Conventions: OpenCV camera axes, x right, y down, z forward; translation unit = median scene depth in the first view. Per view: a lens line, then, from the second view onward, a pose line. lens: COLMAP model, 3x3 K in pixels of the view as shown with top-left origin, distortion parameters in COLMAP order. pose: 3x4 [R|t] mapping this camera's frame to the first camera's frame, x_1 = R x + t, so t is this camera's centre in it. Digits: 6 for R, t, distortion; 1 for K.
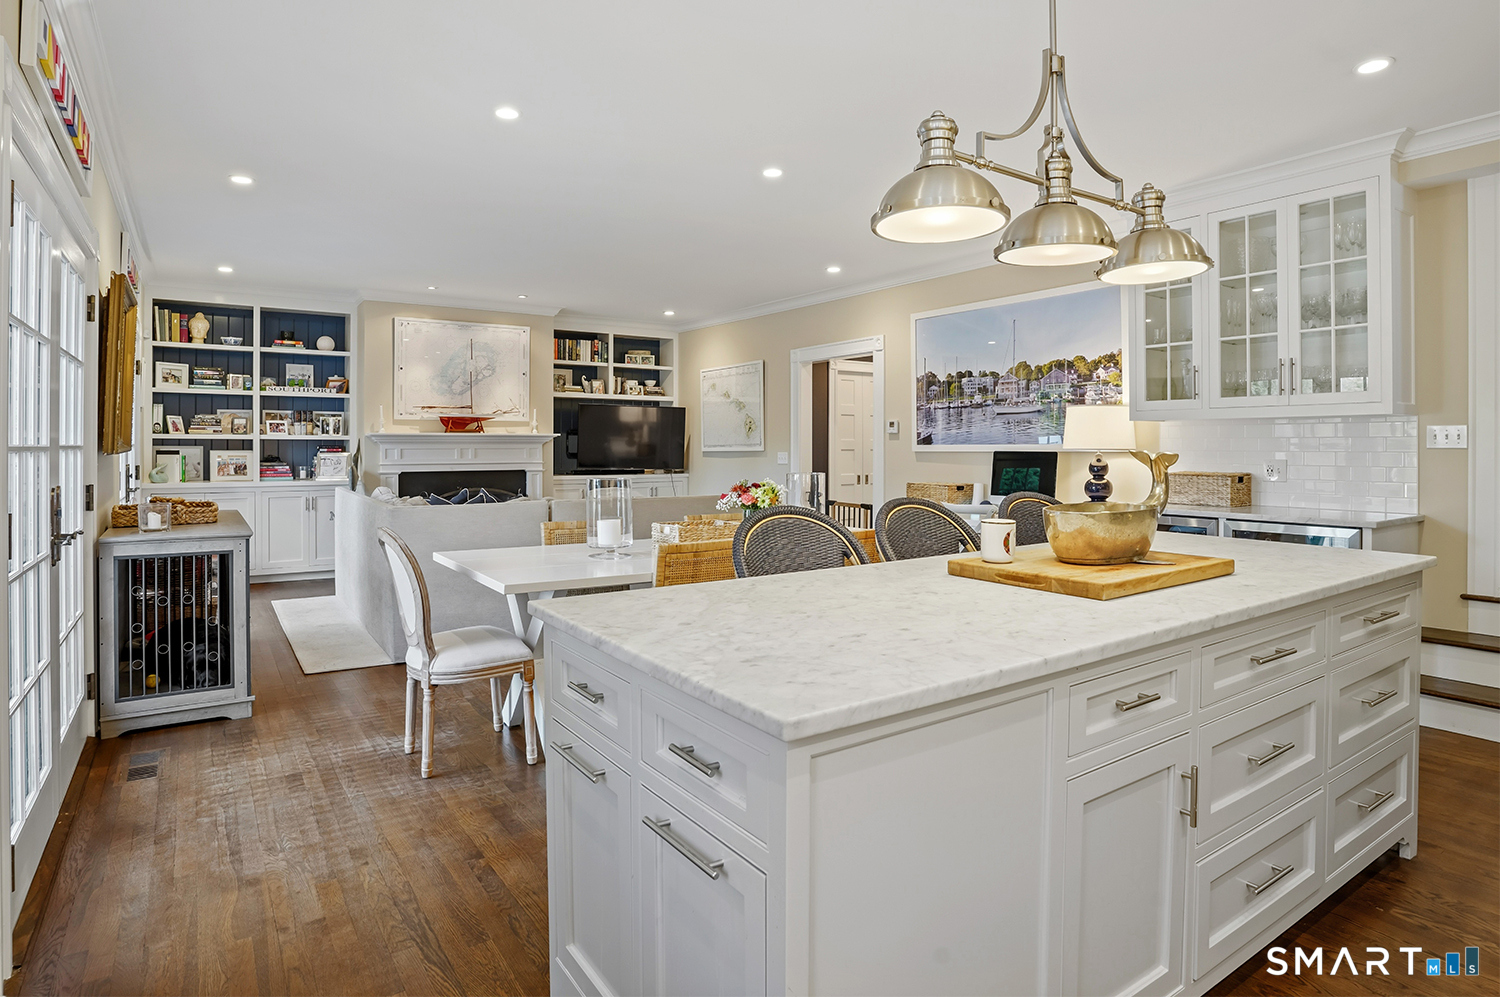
lens RADIAL K [[823.4, 0, 738.8], [0, 823.4, 447.6], [0, 0, 1]] dist [-0.092441, 0.051345]
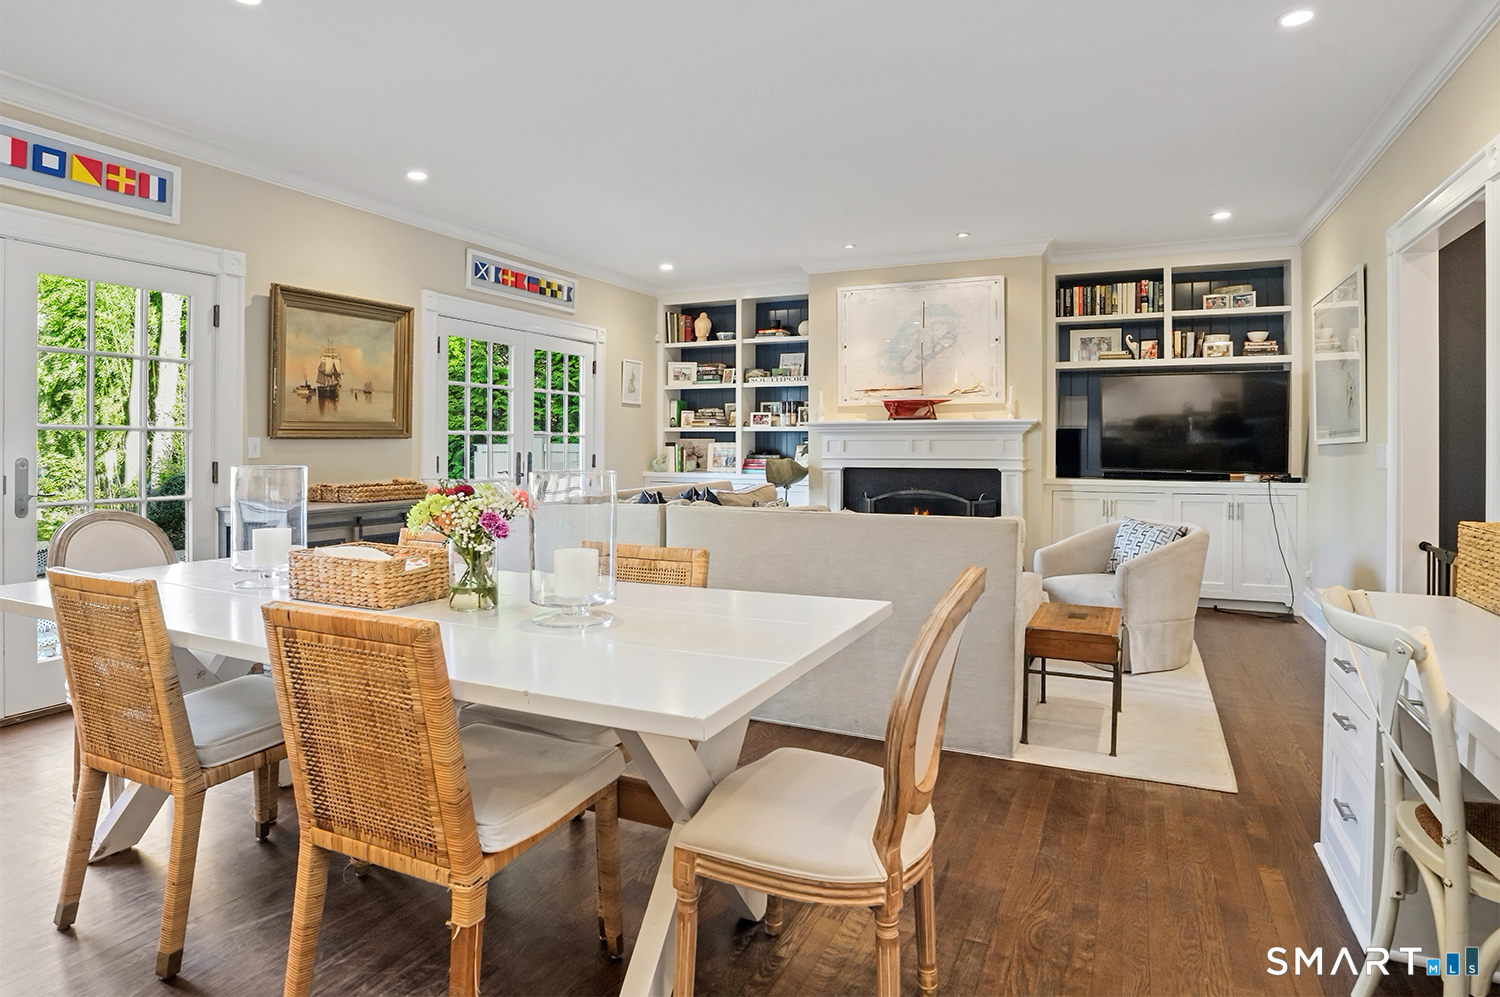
lens RADIAL K [[823.4, 0, 738.8], [0, 823.4, 447.6], [0, 0, 1]] dist [-0.092441, 0.051345]
pose [[0.515752, 0.002301, -0.856735, 0.264671], [-0.002267, 0.999997, 0.001321, 0.008020], [0.856735, 0.001261, 0.515756, 0.441227]]
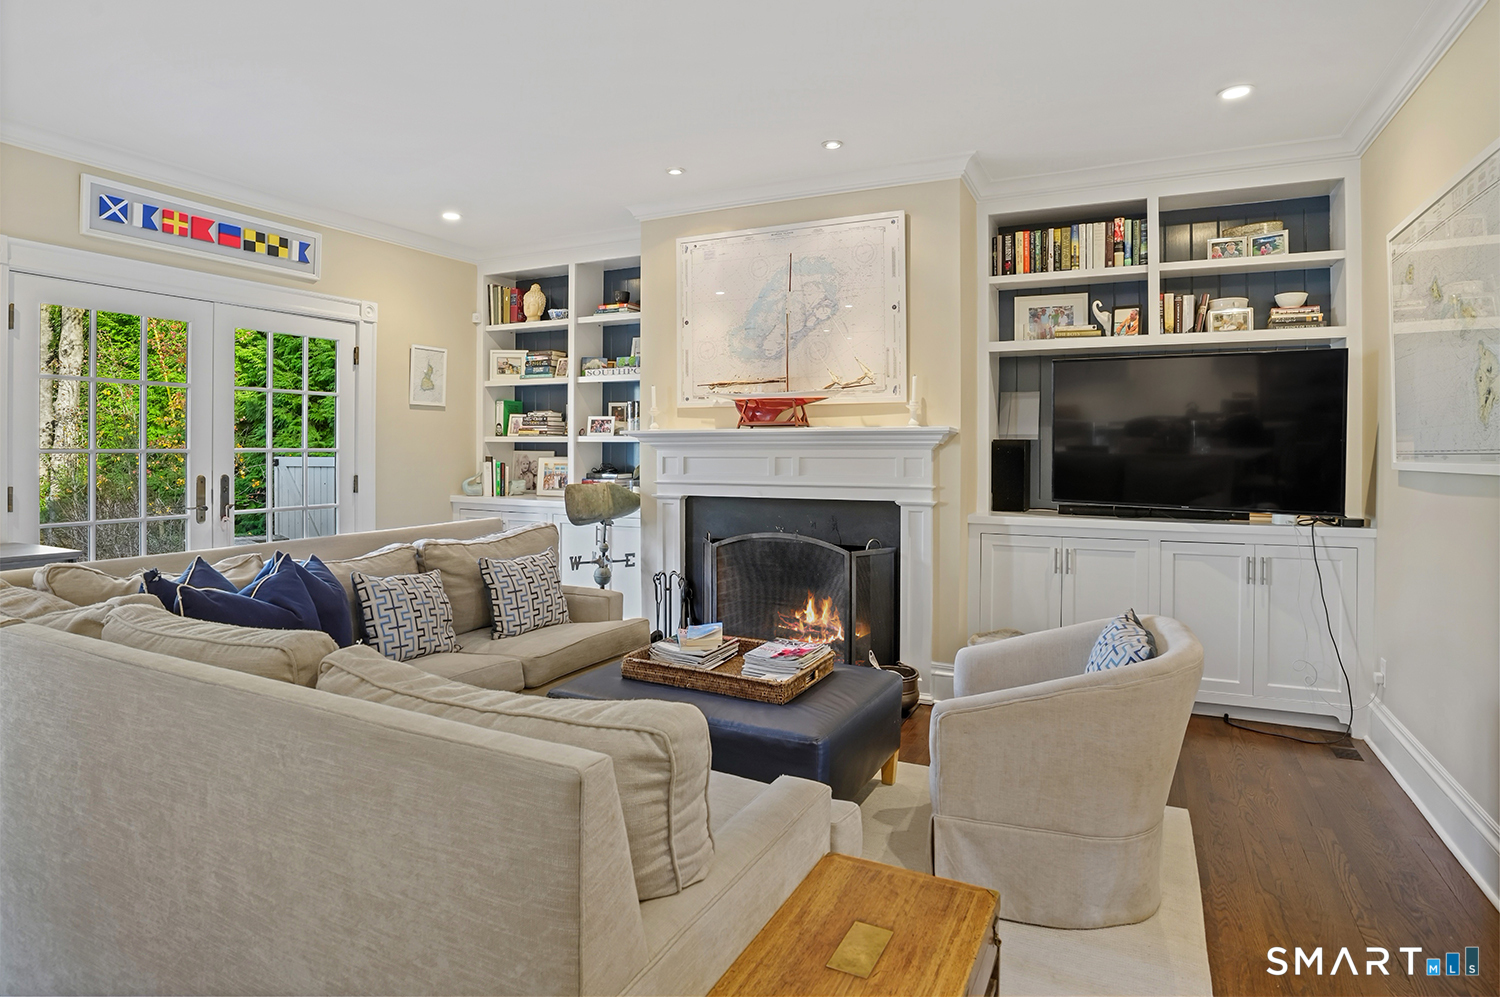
lens RADIAL K [[823.4, 0, 738.8], [0, 823.4, 447.6], [0, 0, 1]] dist [-0.092441, 0.051345]
pose [[0.506656, 0.000304, -0.862148, 0.122742], [-0.000609, 1.000000, -0.000006, -0.005238], [0.862148, 0.000528, 0.506656, 0.705639]]
